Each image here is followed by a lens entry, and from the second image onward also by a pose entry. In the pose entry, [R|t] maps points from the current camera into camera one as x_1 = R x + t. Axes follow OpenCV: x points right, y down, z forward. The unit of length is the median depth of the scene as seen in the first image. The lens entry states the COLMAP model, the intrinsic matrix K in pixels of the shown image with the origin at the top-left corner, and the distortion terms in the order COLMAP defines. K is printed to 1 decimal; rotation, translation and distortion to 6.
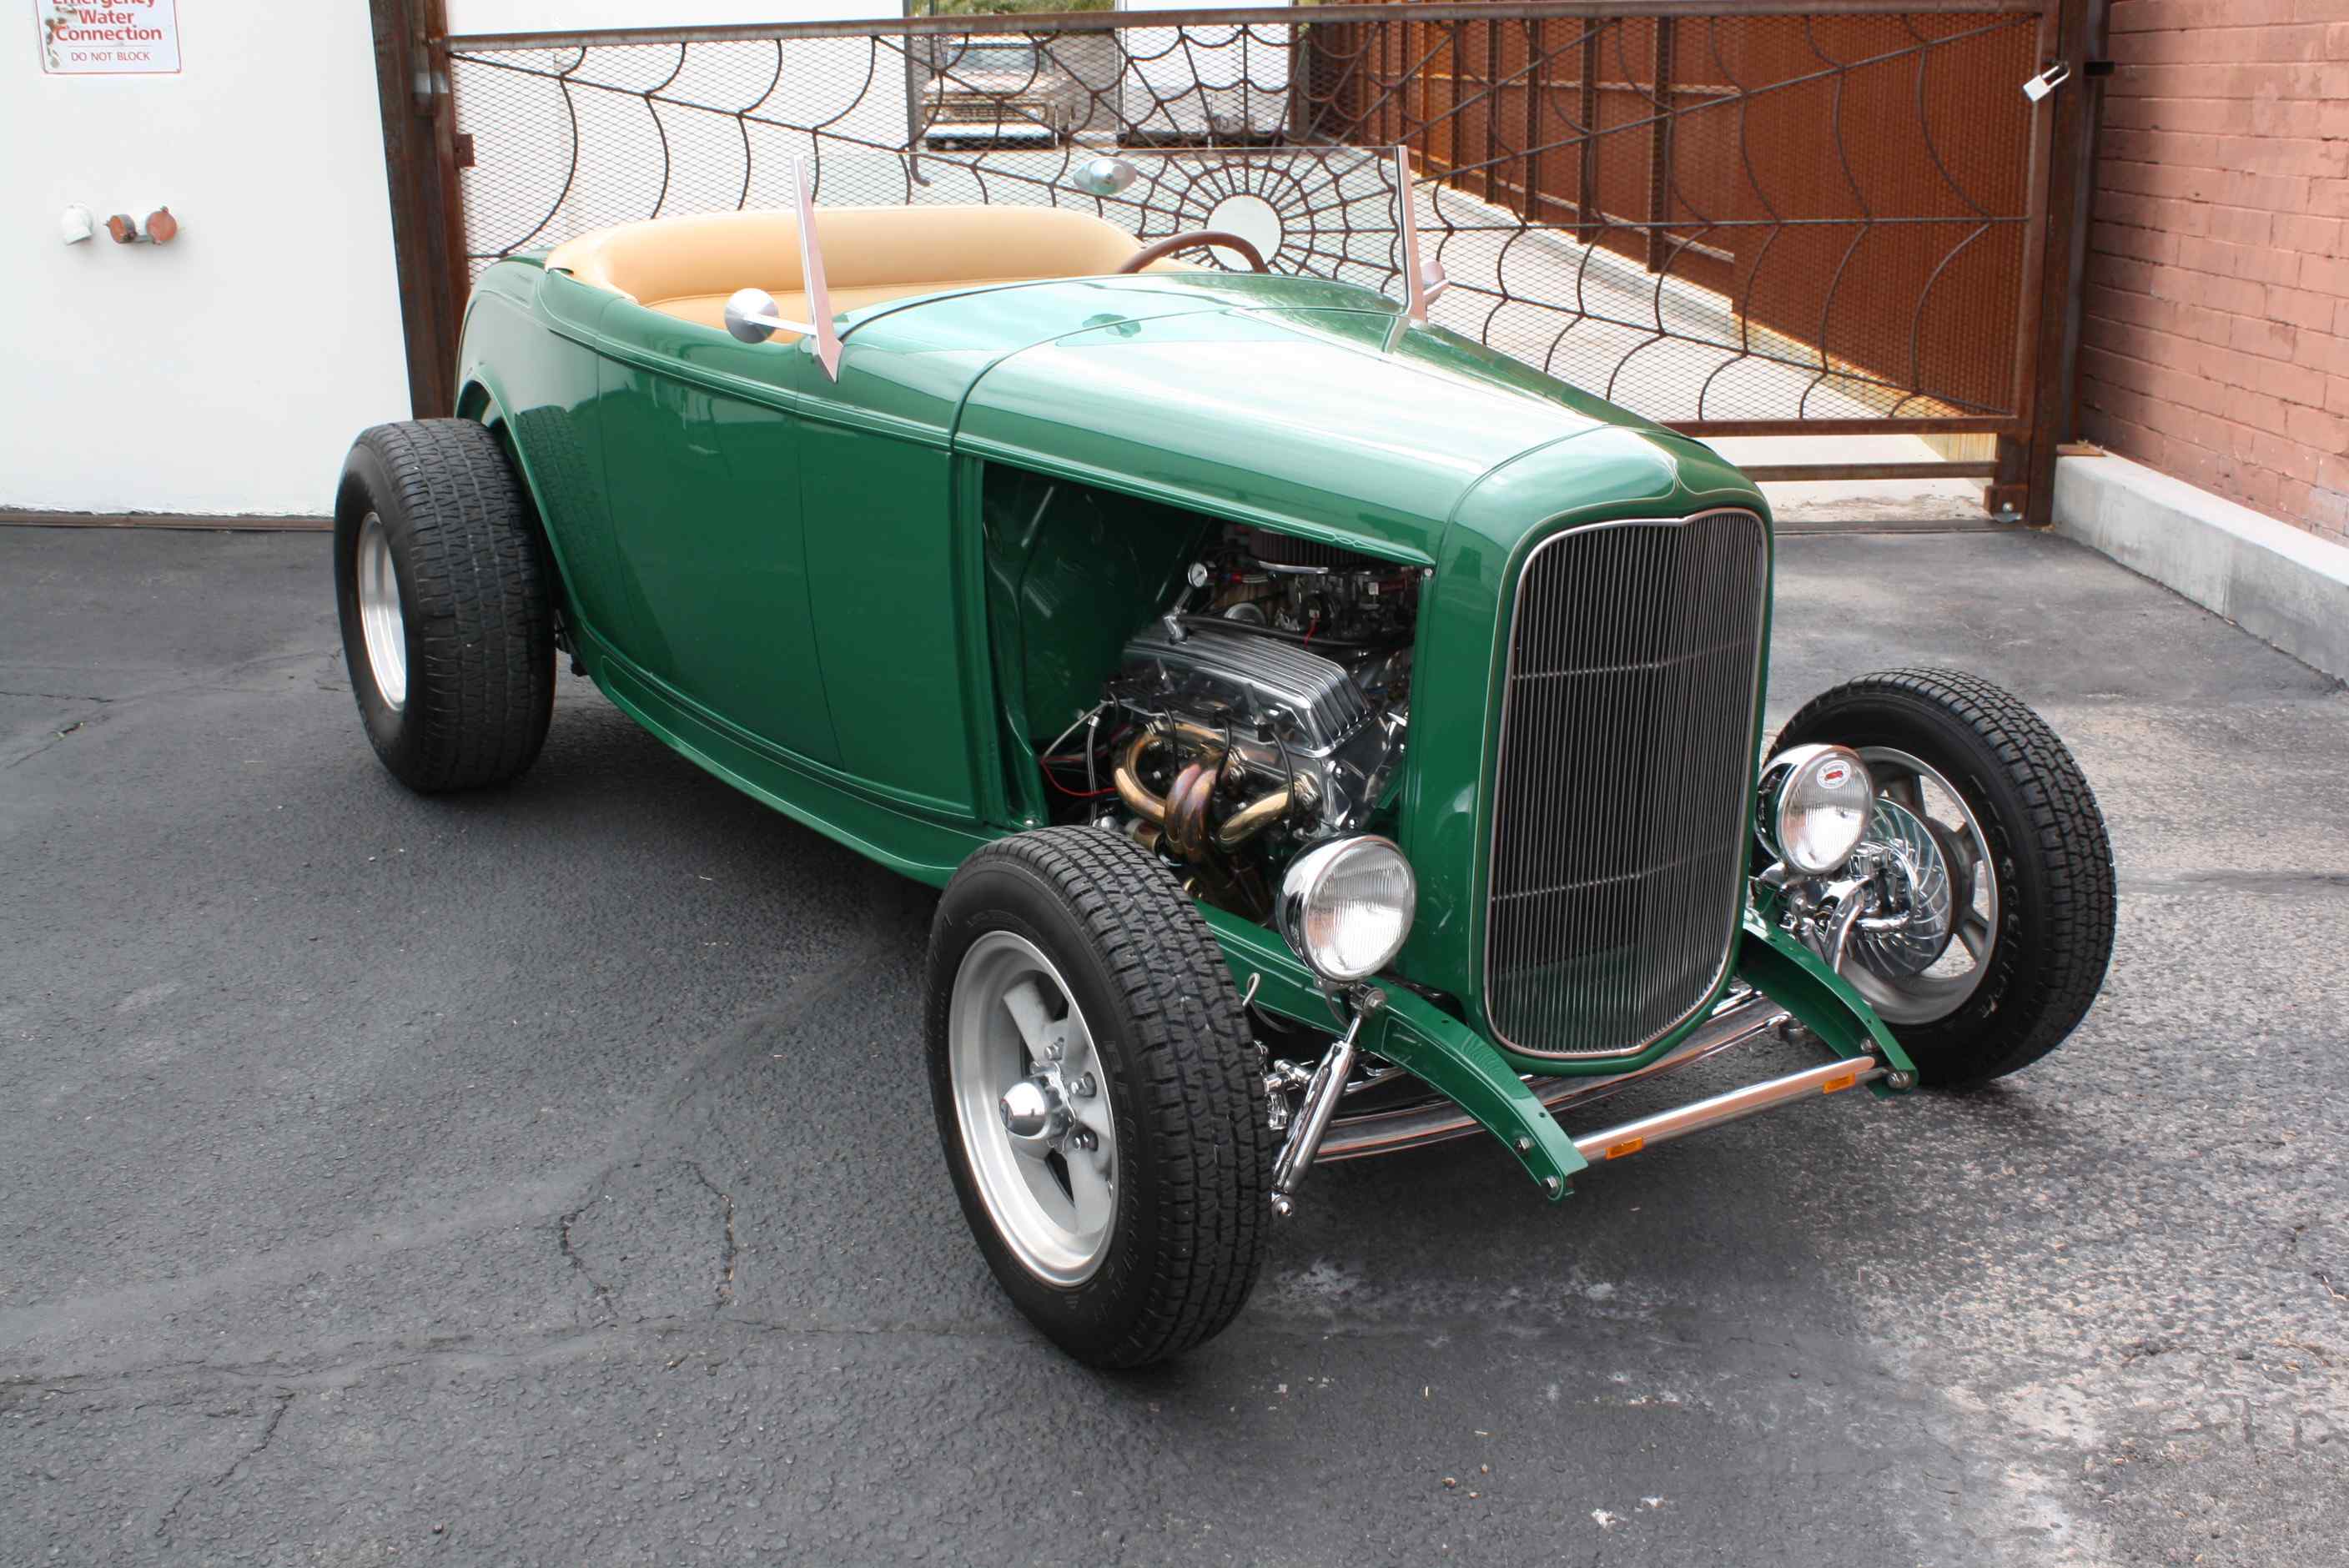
lens RADIAL K [[2426.1, 0, 1174.5], [0, 2426.1, 784.0], [0, 0, 1]] dist [-0.139391, 0.173346]
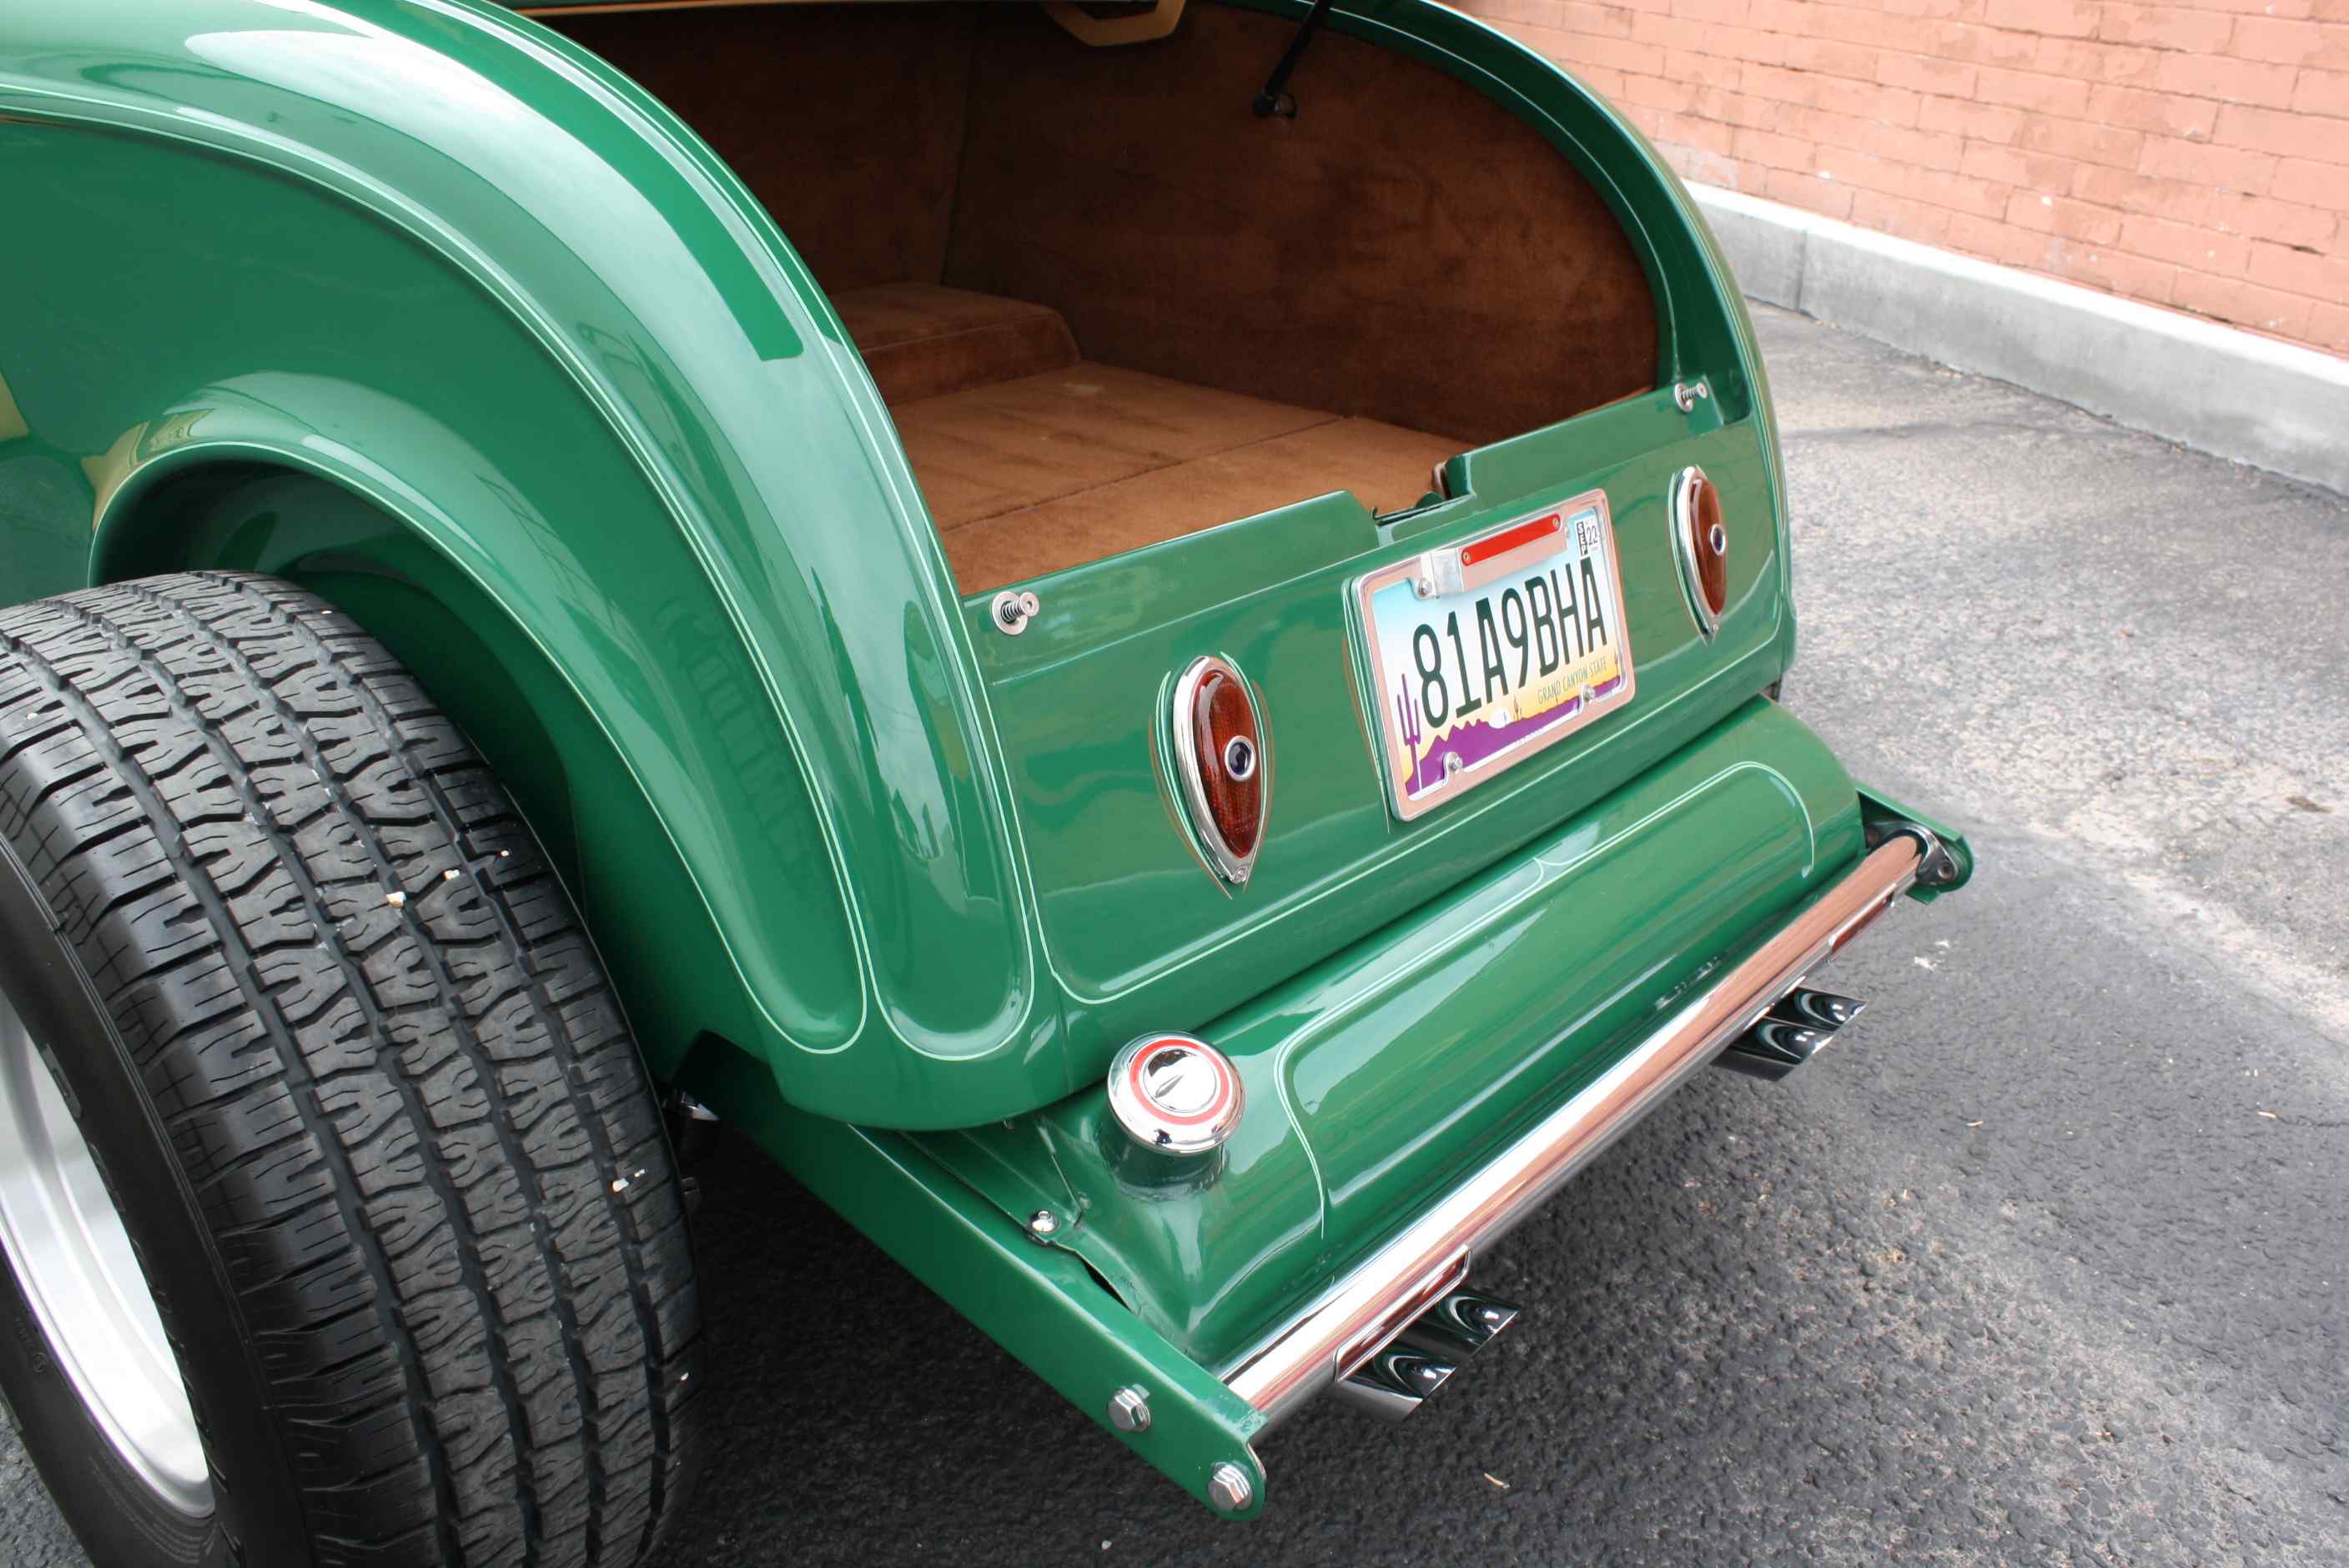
lens RADIAL K [[2003.9, 0, 1186.4], [0, 2003.9, 788.6], [0, 0, 1]] dist [-0.169107, 0.156689]
pose [[0.909030, -0.136619, 0.393700, -0.181065], [0.070288, 0.981464, 0.178290, 0.008786], [-0.410760, -0.134399, 0.901783, 0.101909]]
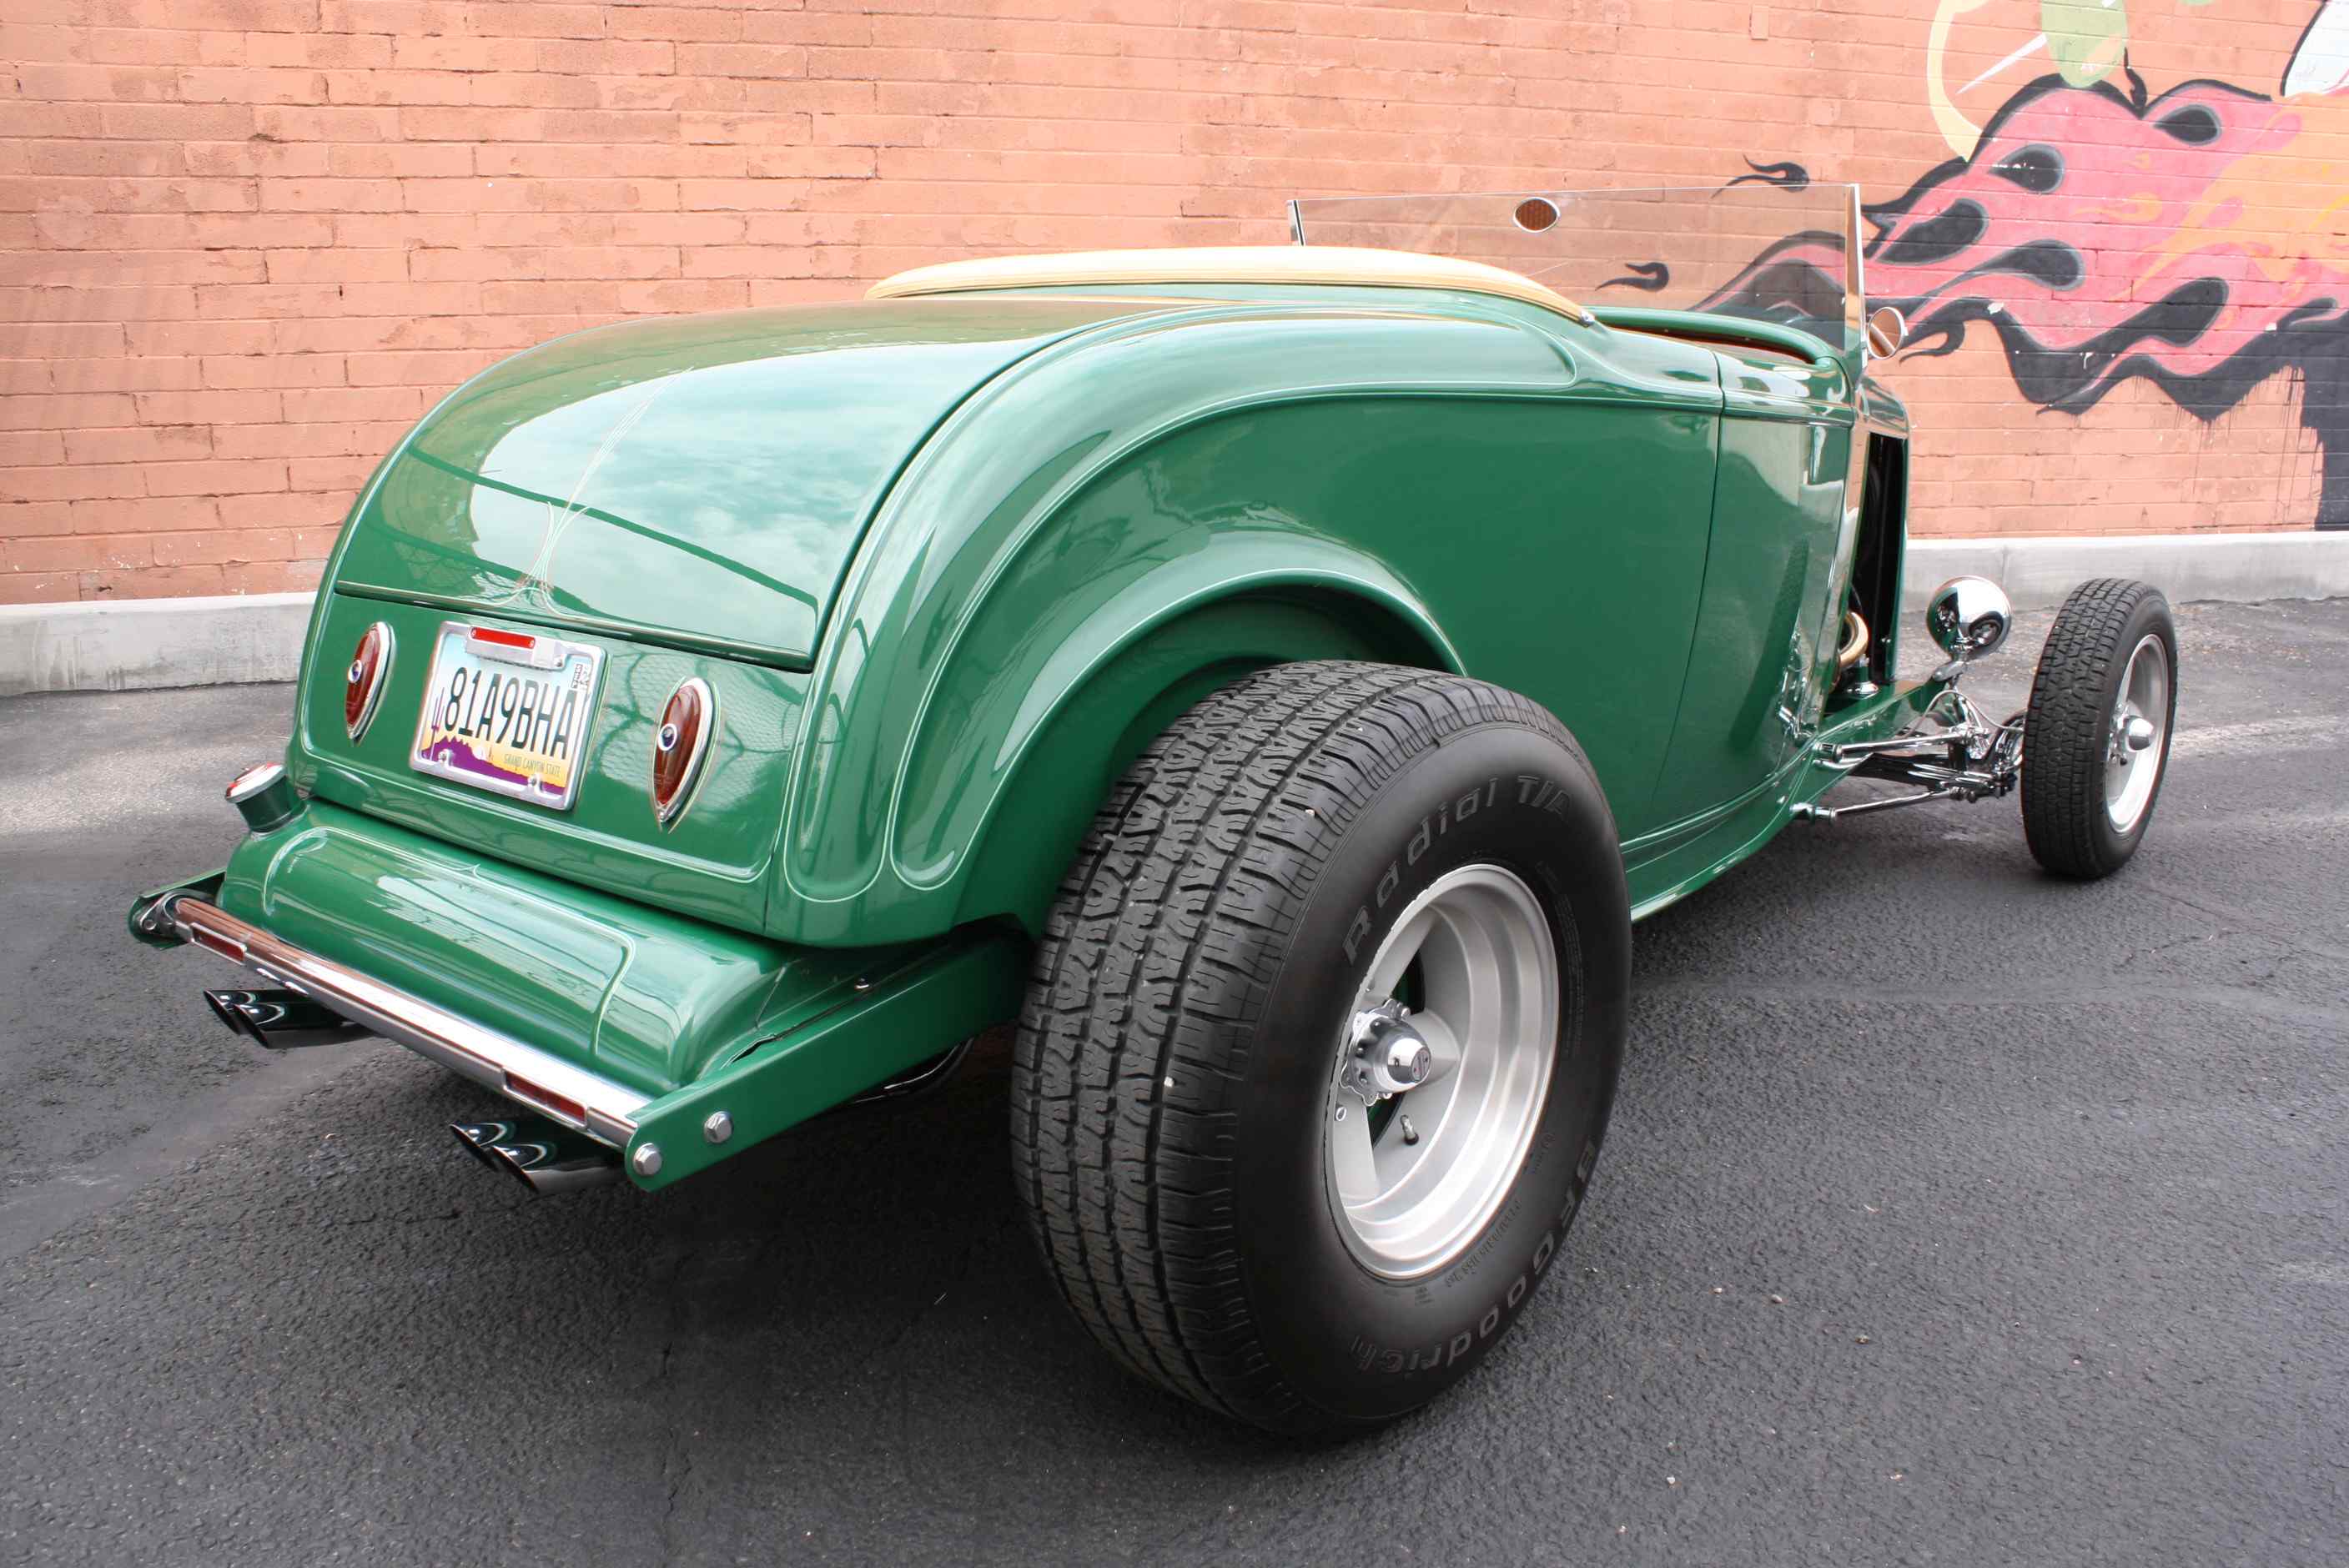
lens RADIAL K [[2003.9, 0, 1186.4], [0, 2003.9, 788.6], [0, 0, 1]] dist [-0.169107, 0.156689]
pose [[0.420798, 0.197706, -0.885348, 0.223900], [-0.264570, 0.960280, 0.088691, -0.008965], [0.867716, 0.196915, 0.456391, 0.225300]]
